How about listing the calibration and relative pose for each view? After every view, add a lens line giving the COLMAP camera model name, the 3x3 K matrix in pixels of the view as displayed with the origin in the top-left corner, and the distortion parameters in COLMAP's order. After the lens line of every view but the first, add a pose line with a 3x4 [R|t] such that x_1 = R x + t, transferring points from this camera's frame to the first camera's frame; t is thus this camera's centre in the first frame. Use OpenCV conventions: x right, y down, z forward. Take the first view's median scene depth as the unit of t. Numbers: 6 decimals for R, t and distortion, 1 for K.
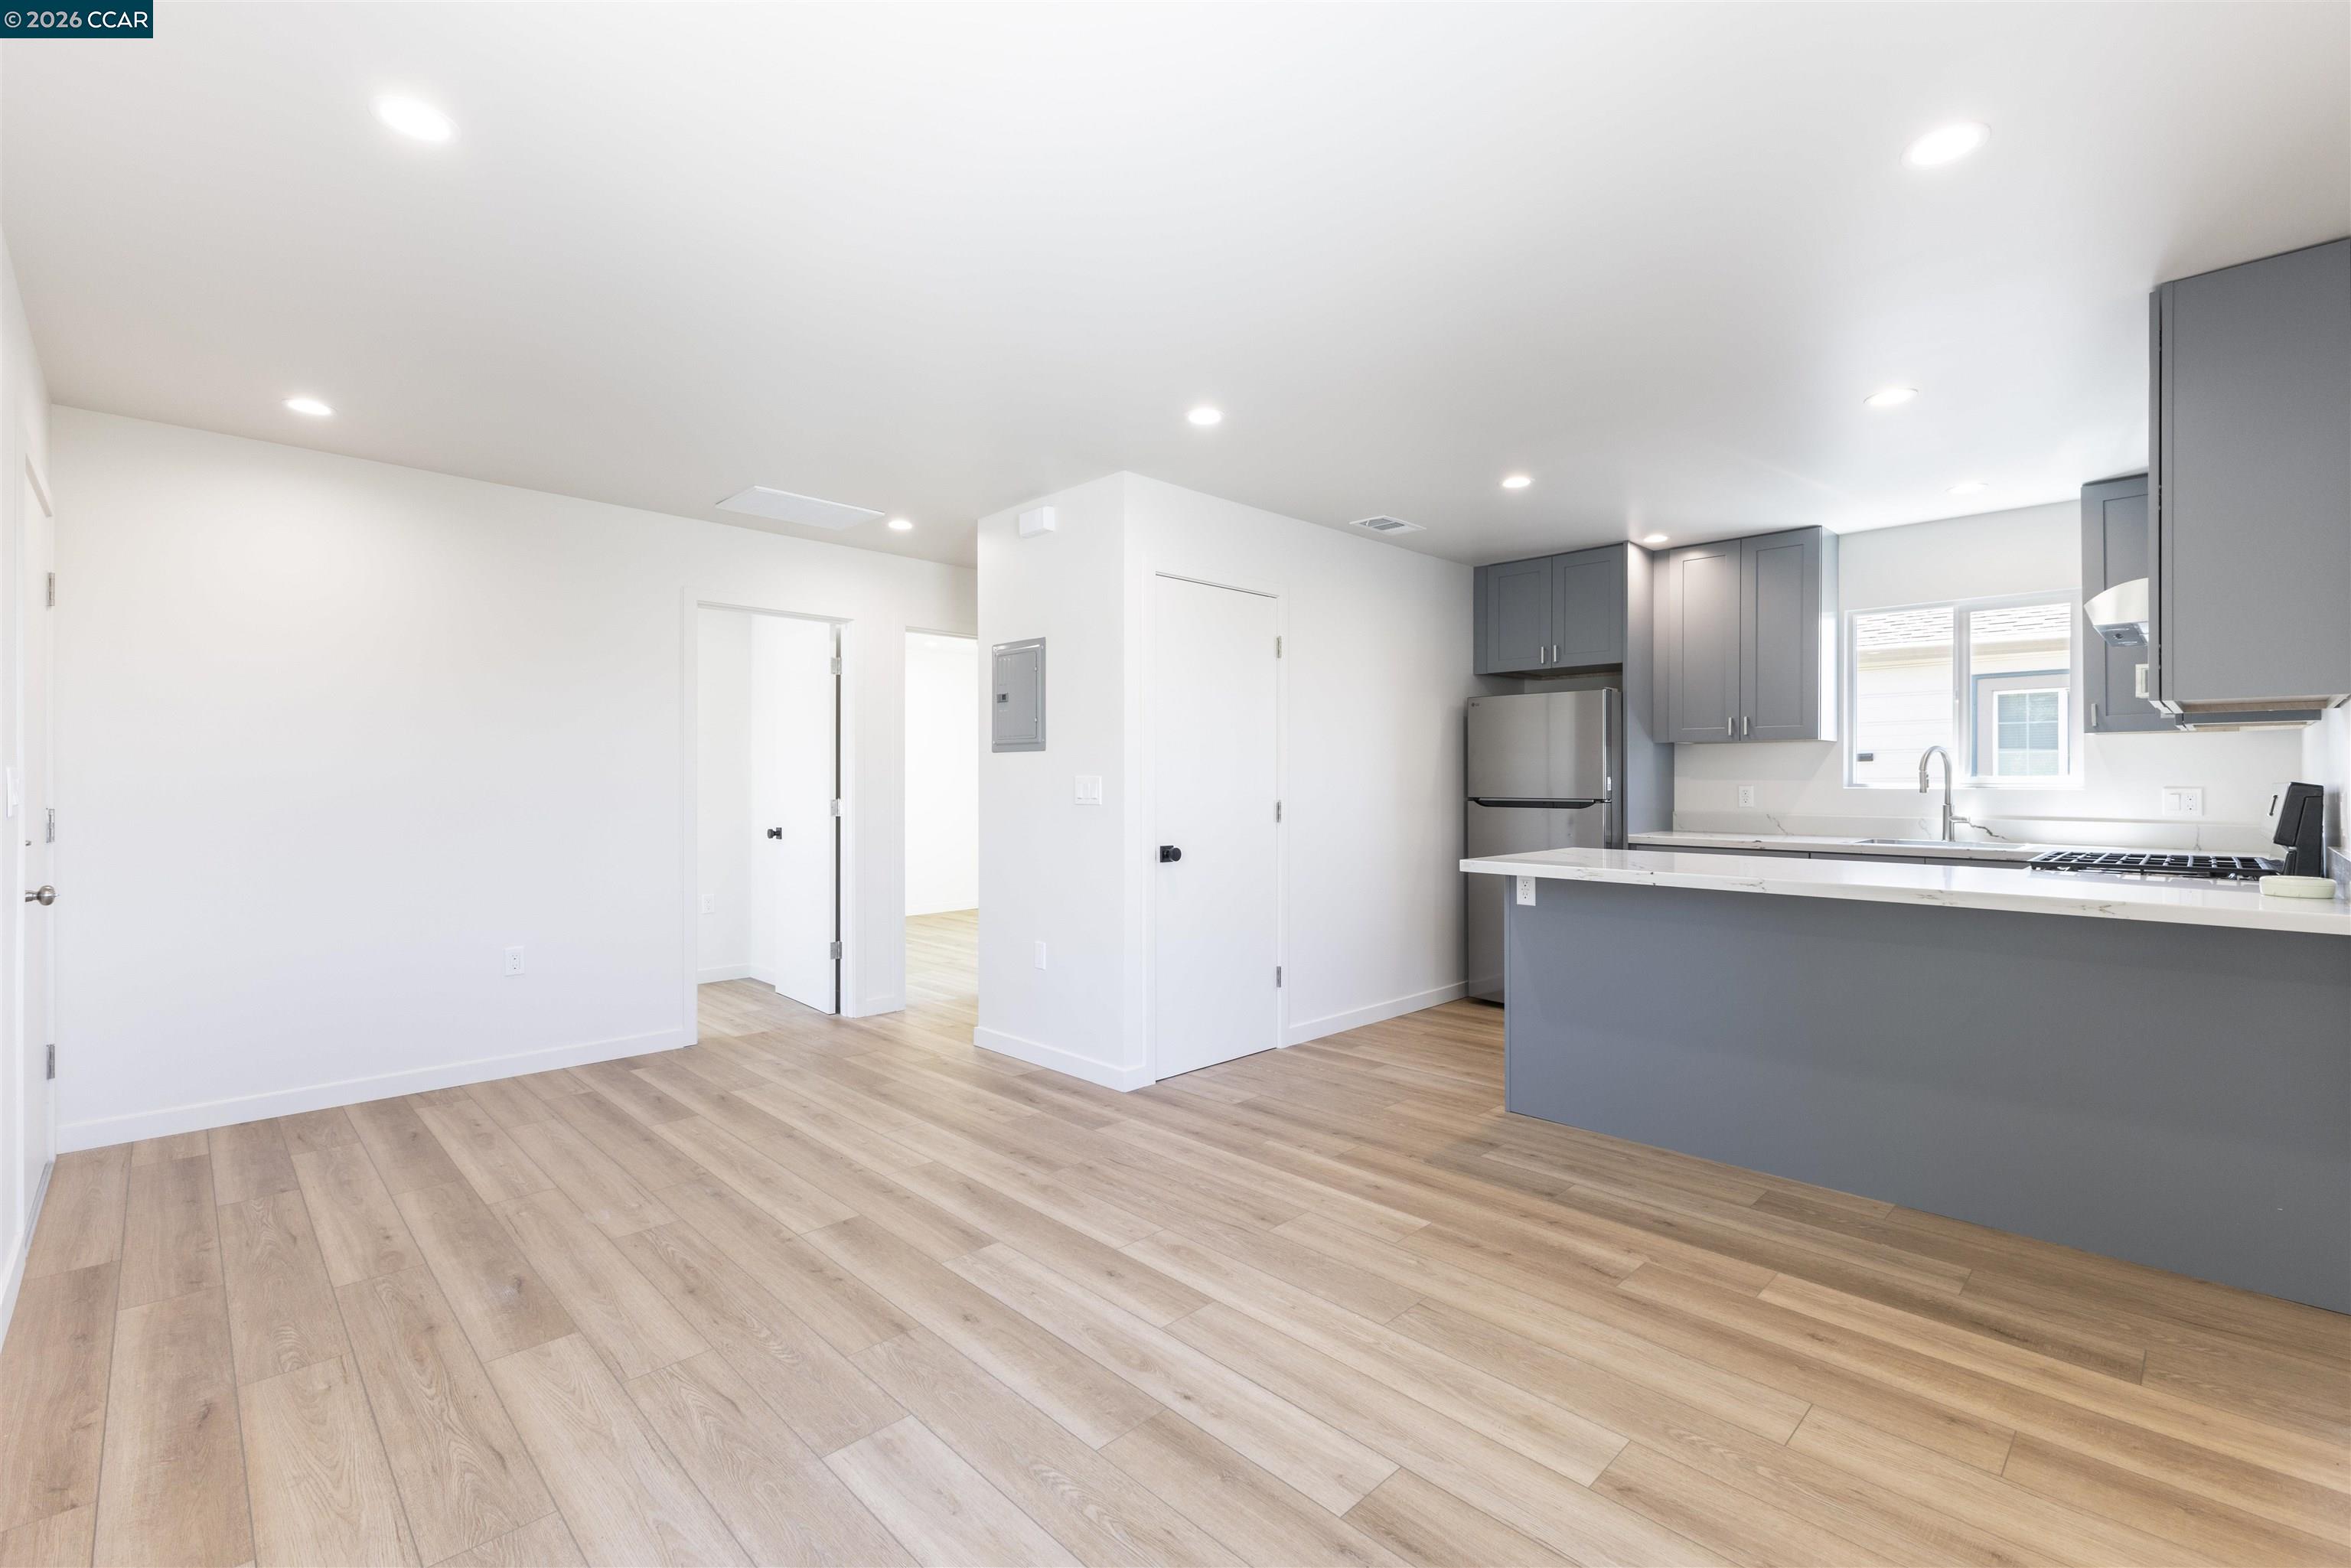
lens RADIAL K [[1021.0, 0, 1167.3], [0, 1021.0, 780.9], [0, 0, 1]] dist [0.011273, -0.000088]
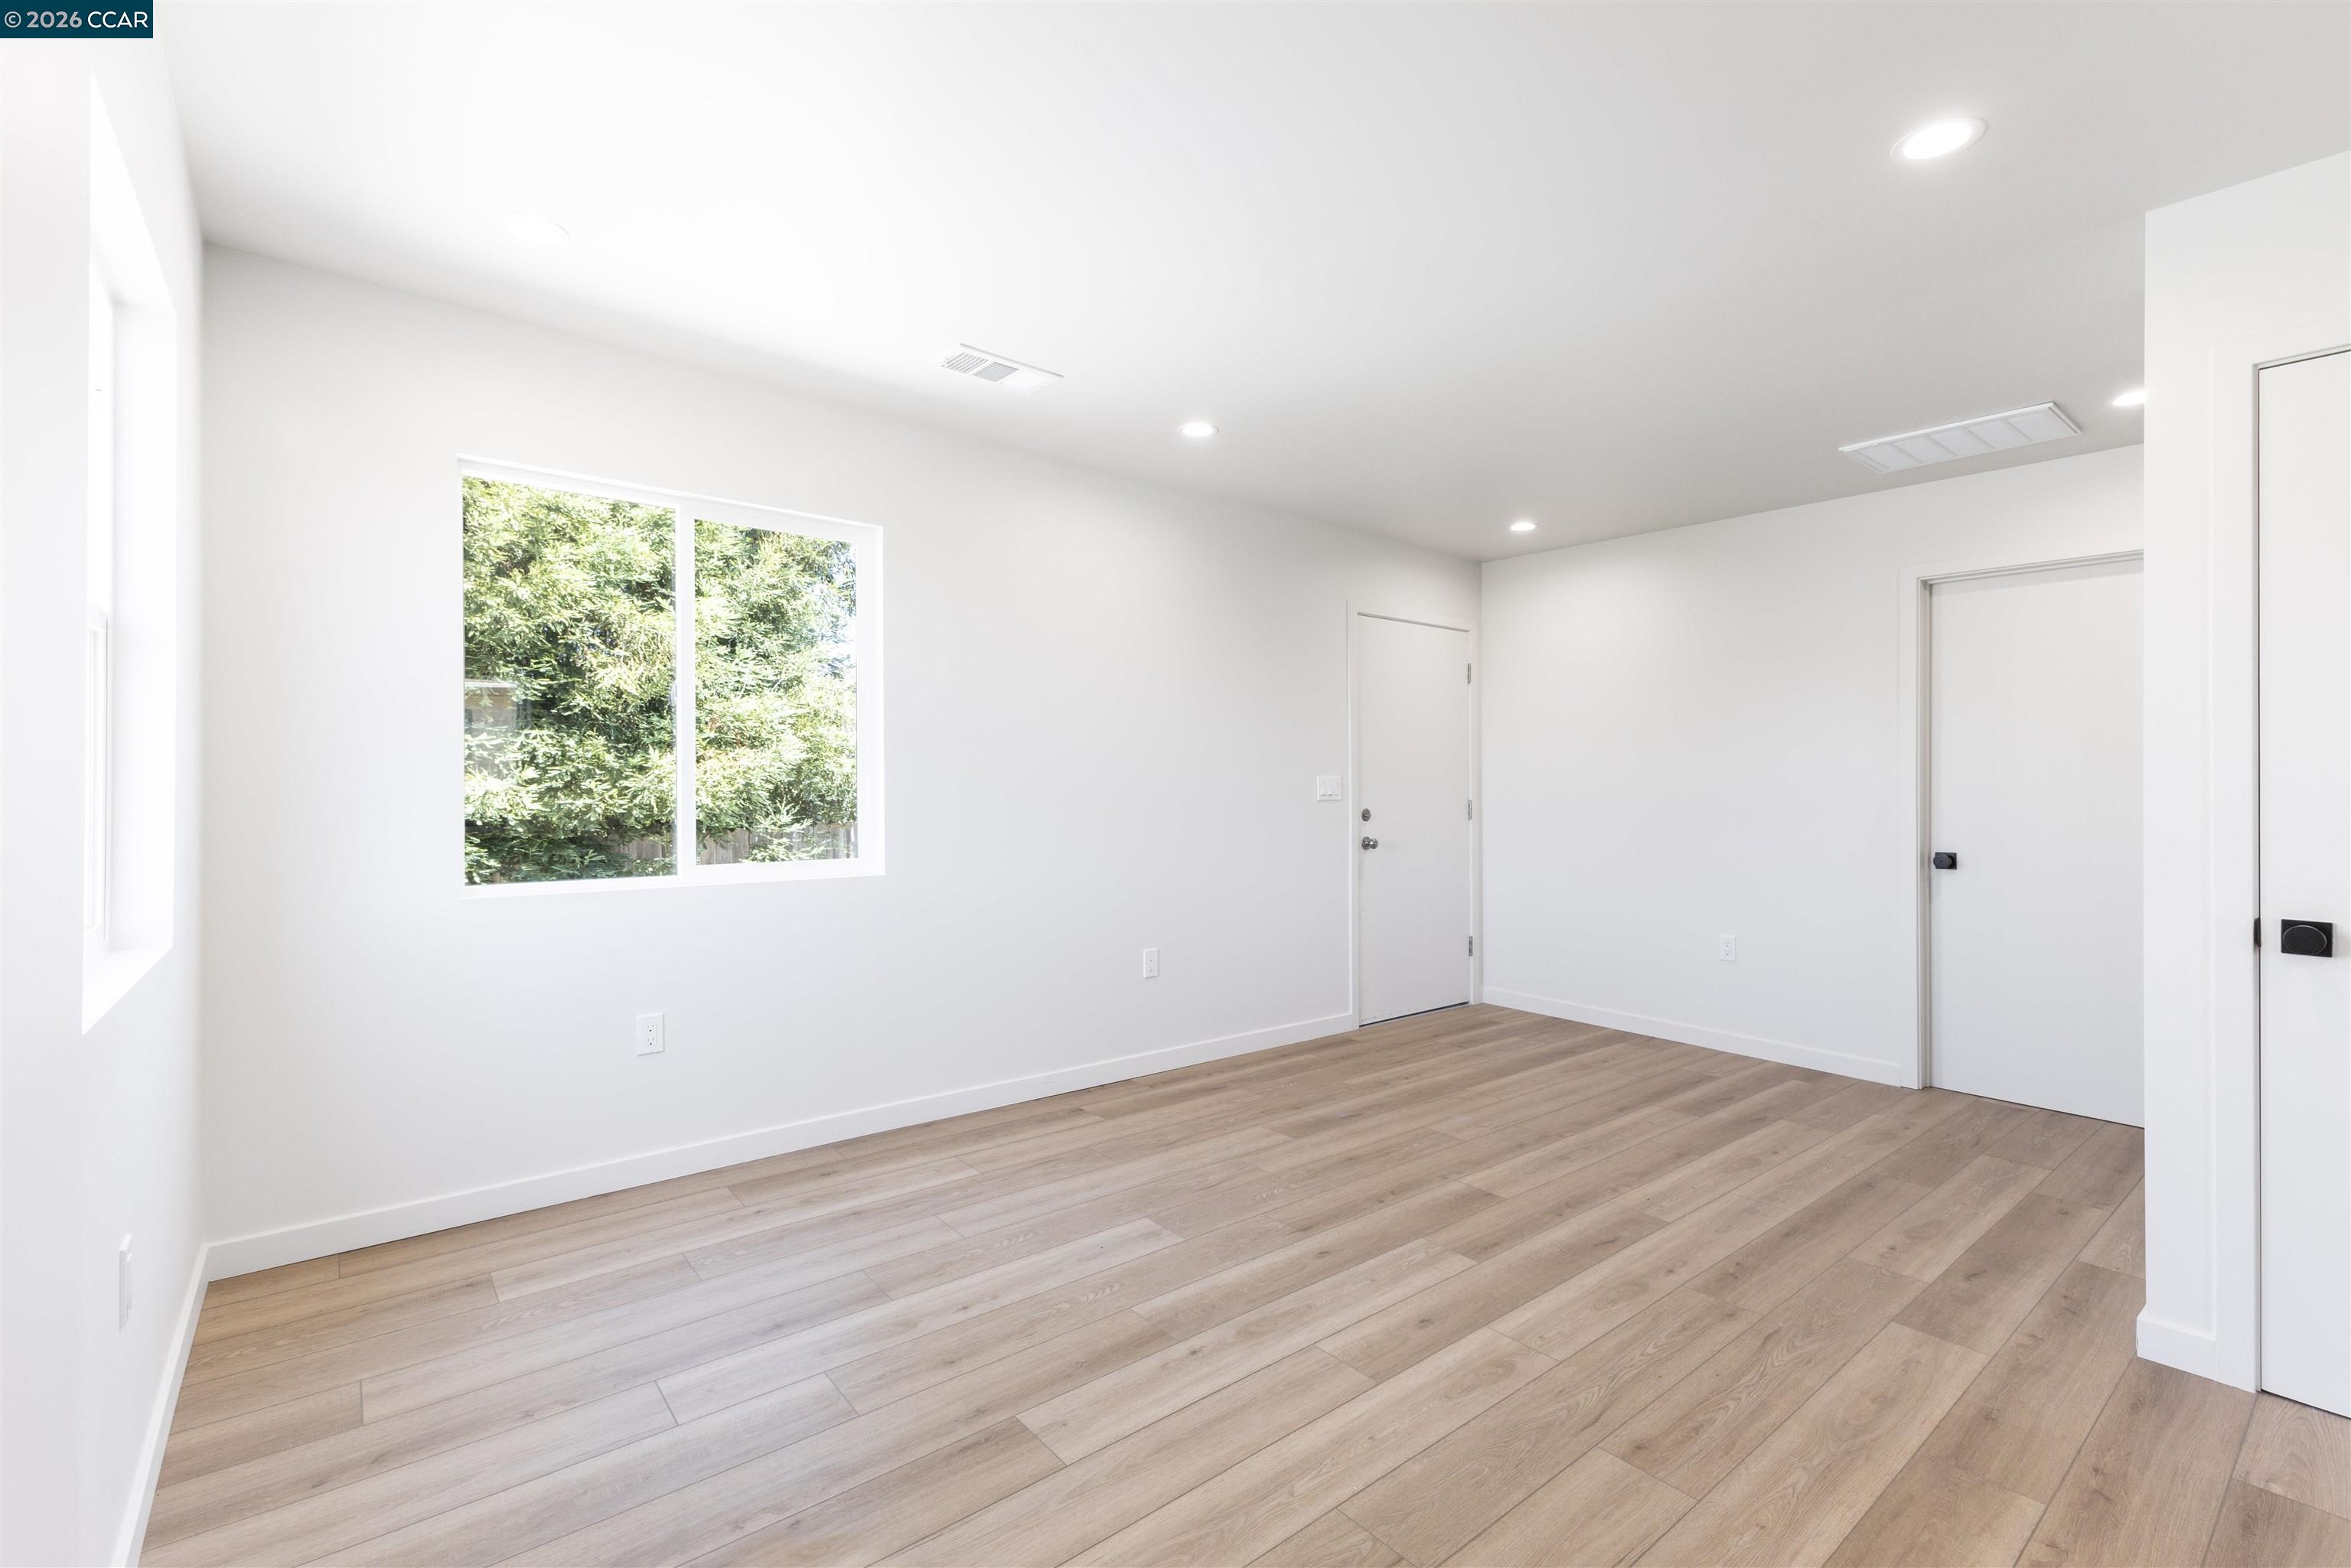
lens RADIAL K [[1021.0, 0, 1167.3], [0, 1021.0, 780.9], [0, 0, 1]] dist [0.011273, -0.000088]
pose [[-0.087626, -0.004380, -0.996144, 0.784750], [-0.004609, 0.999981, -0.003991, 0.007529], [0.996143, 0.004242, -0.087644, 0.766928]]
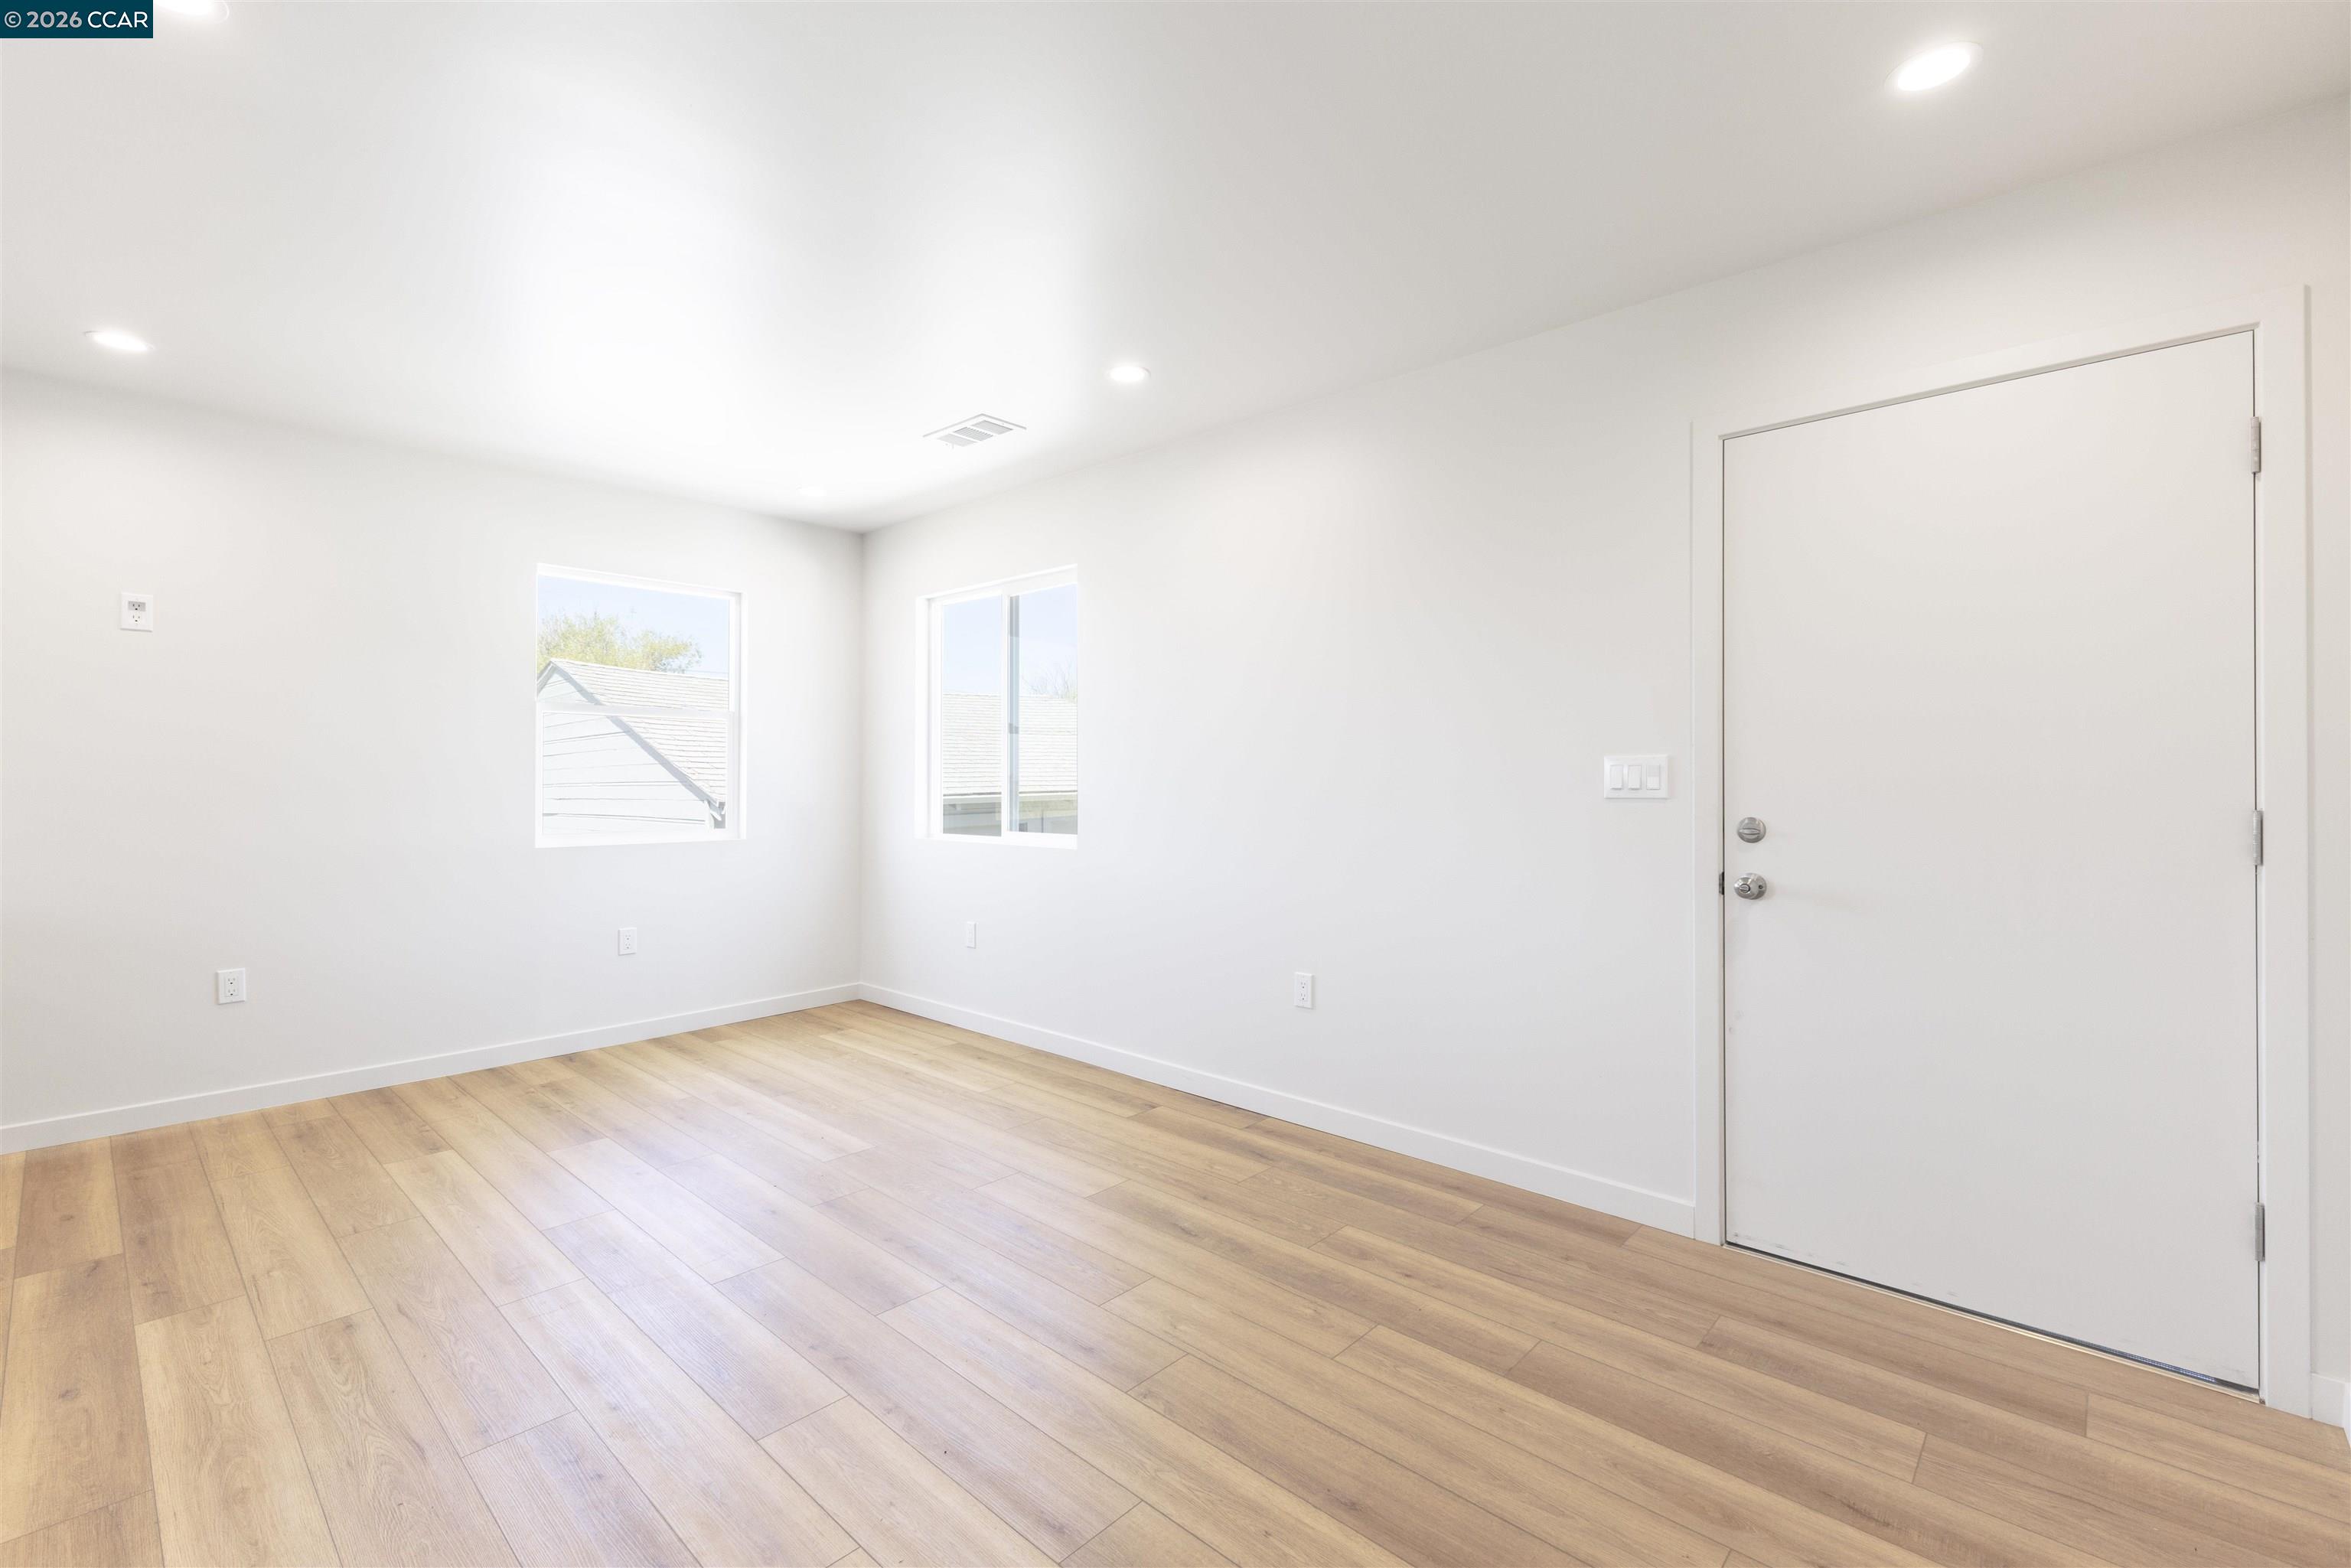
lens RADIAL K [[1004.5, 0, 1177.9], [0, 1004.5, 775.4], [0, 0, 1]] dist [0.023499, -0.006924]
pose [[-0.998069, 0.000577, -0.062112, -0.496981], [0.000872, 0.999988, -0.004716, 0.011765], [0.062109, -0.004762, -0.998058, 1.844375]]
